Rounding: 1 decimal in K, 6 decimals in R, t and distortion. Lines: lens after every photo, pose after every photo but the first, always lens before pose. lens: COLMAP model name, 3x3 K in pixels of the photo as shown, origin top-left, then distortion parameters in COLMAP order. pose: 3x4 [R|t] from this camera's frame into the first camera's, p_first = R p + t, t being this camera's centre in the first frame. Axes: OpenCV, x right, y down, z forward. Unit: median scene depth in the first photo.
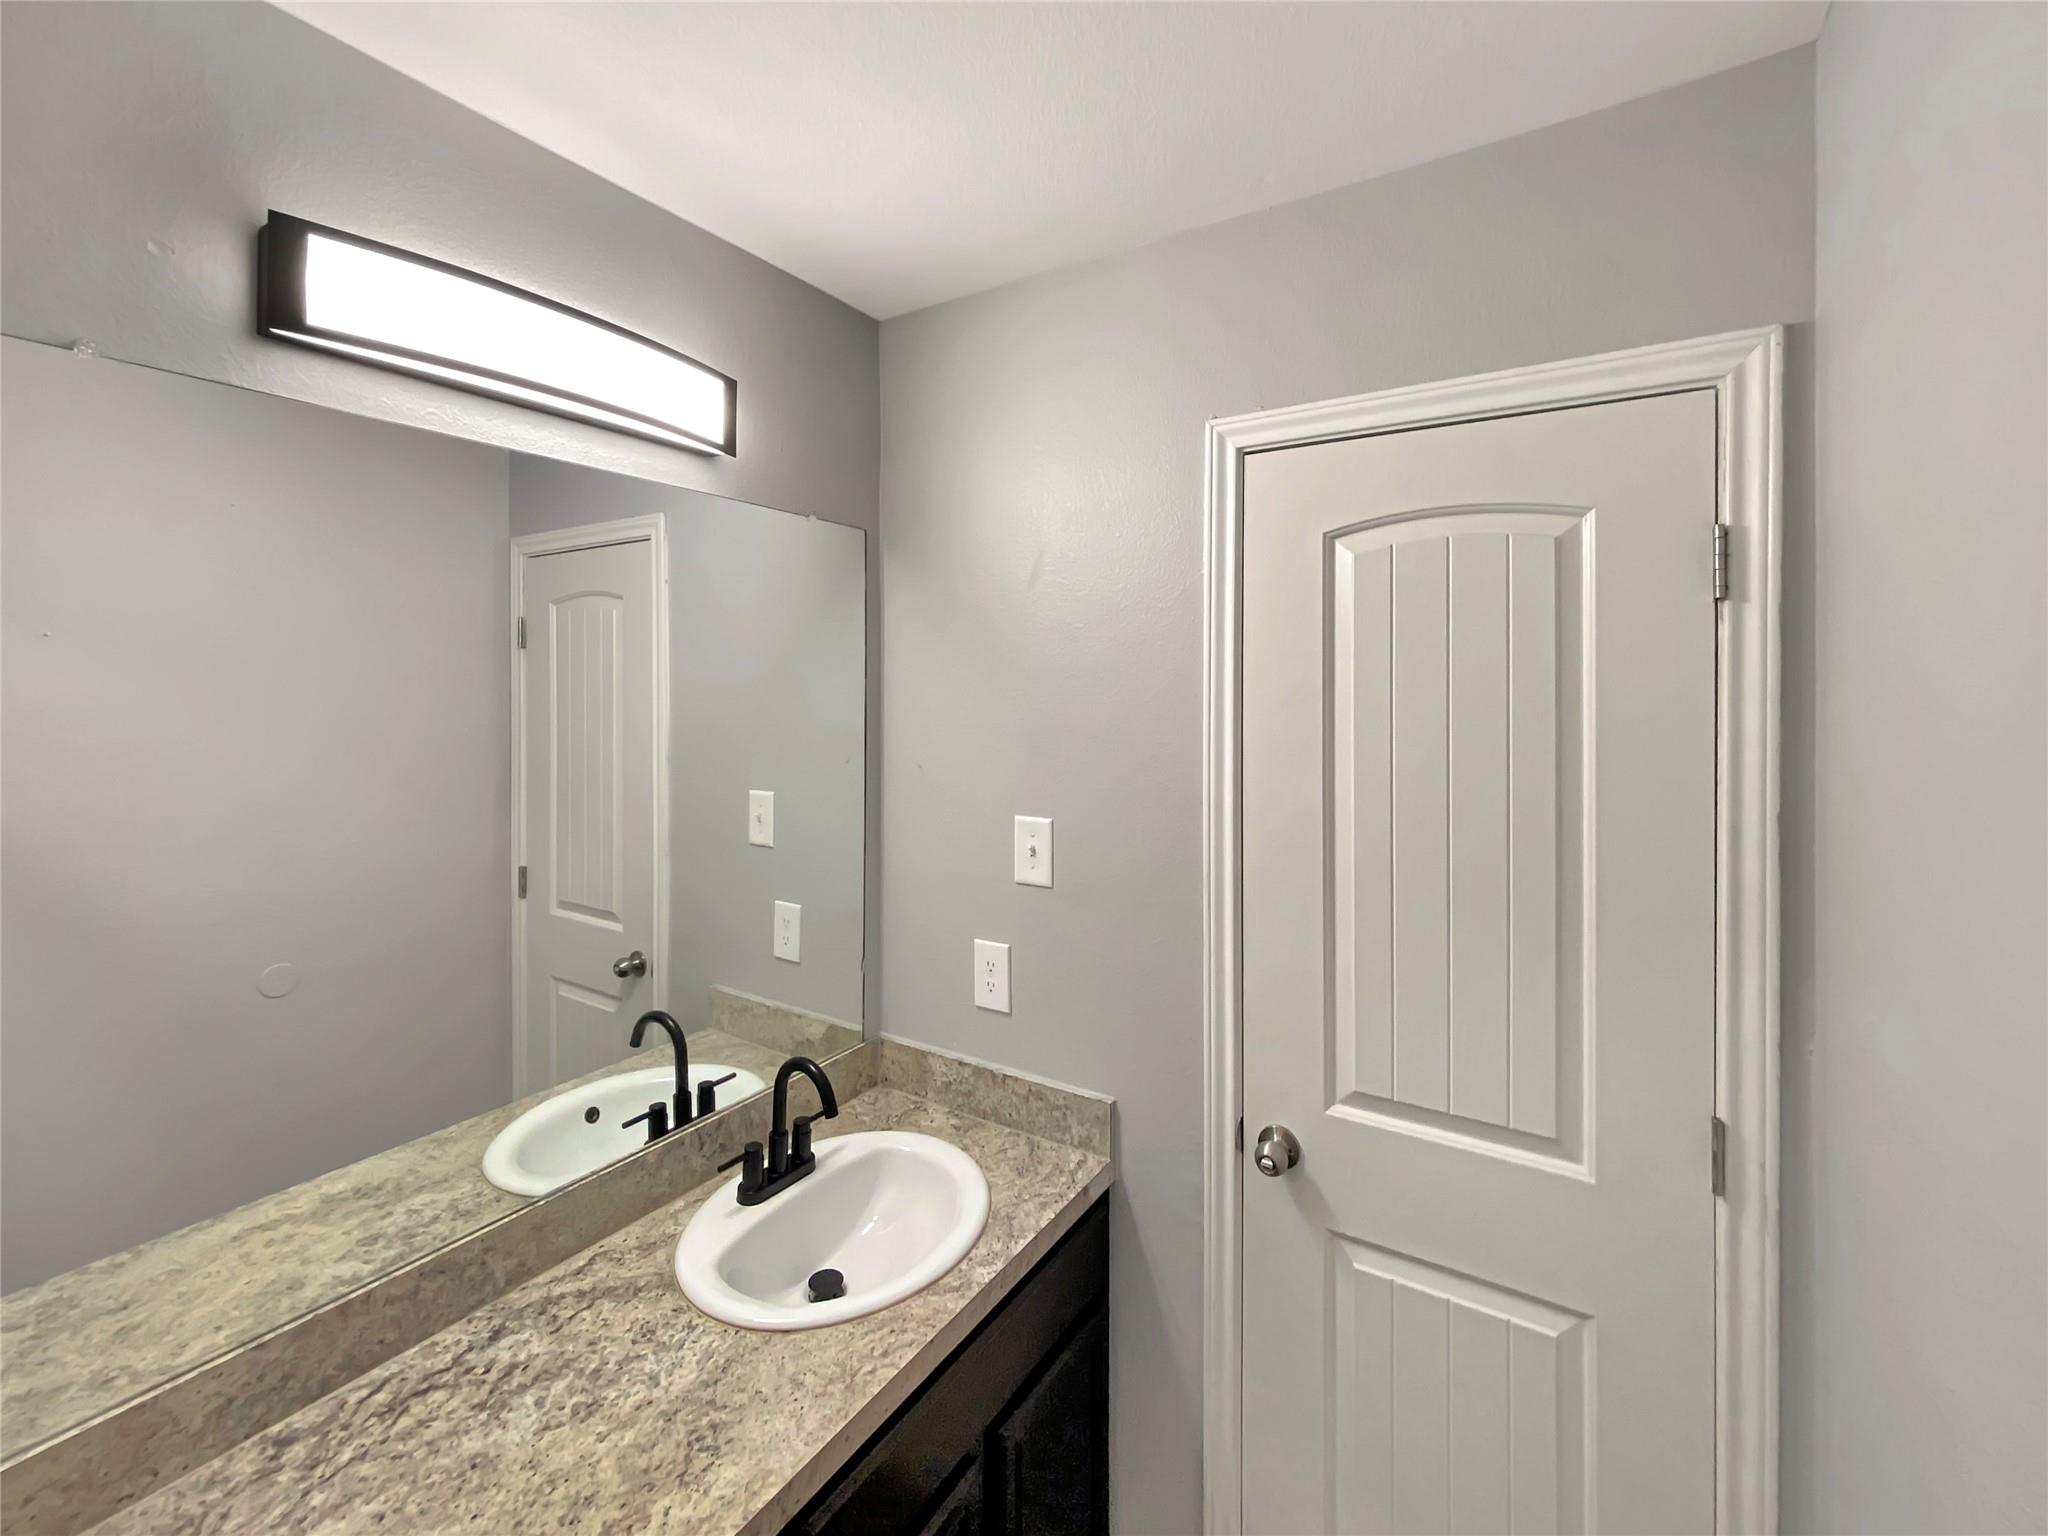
lens RADIAL K [[889.4, 0, 1024.0], [0, 889.4, 768.0], [0, 0, 1]] dist [0.003454, -0.000262]
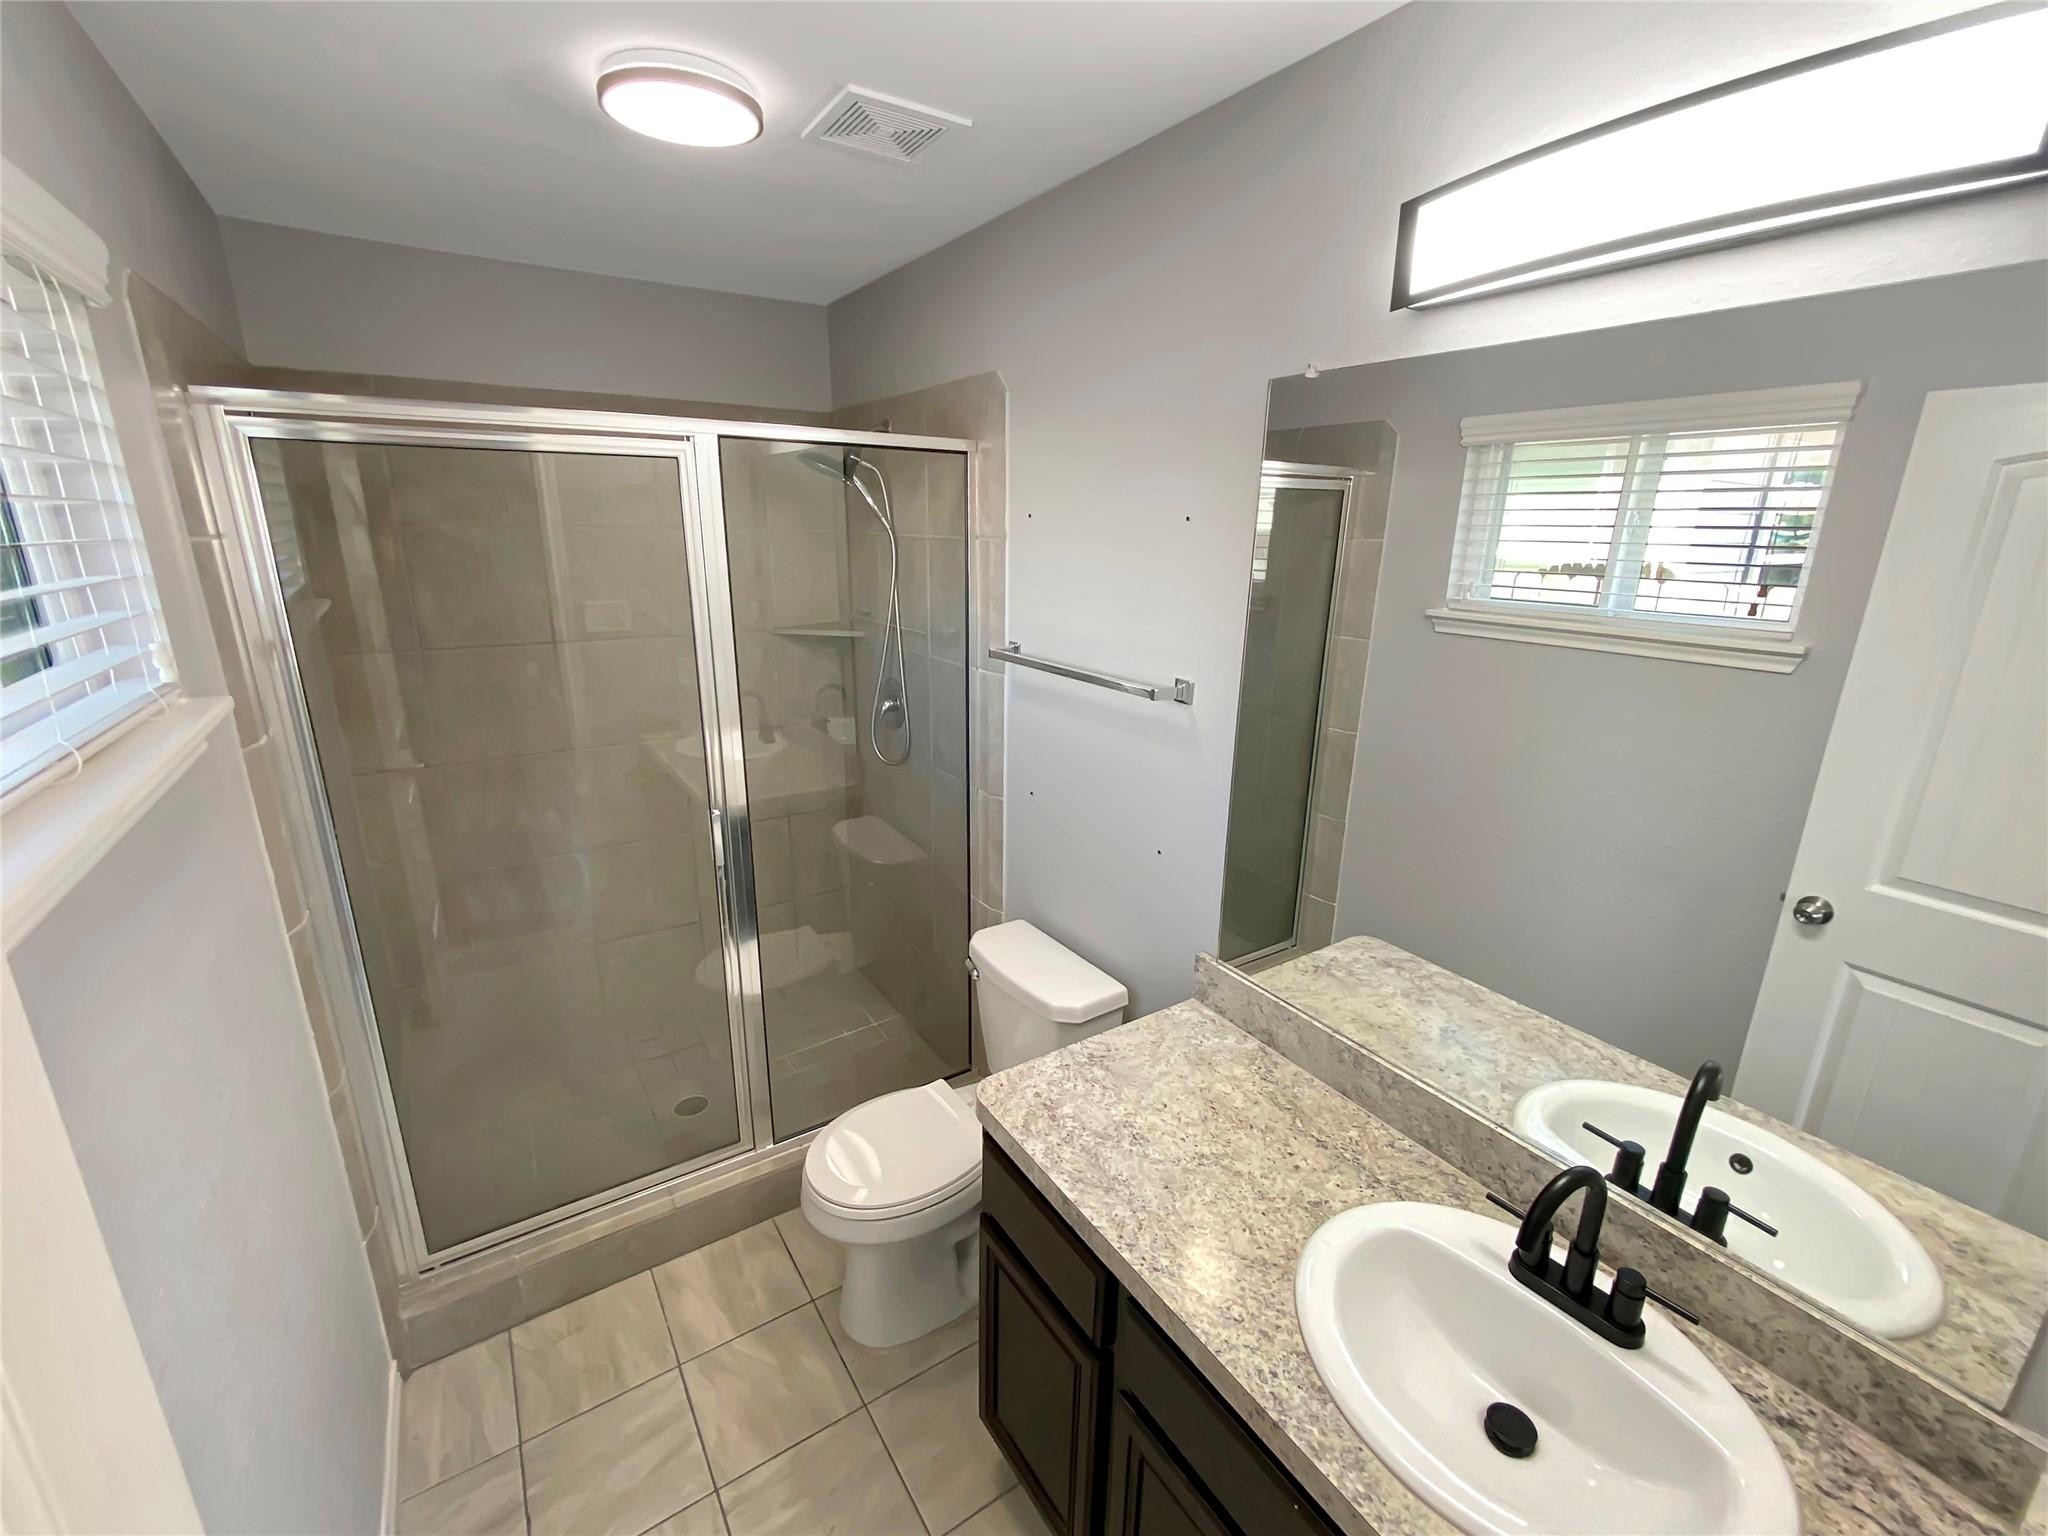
lens RADIAL K [[889.4, 0, 1024.0], [0, 889.4, 768.0], [0, 0, 1]] dist [0.003454, -0.000262]
pose [[-0.428096, 0.177431, -0.886144, 0.461082], [-0.156346, 0.951212, 0.265991, -0.062702], [0.890106, 0.252415, -0.379470, 0.750669]]
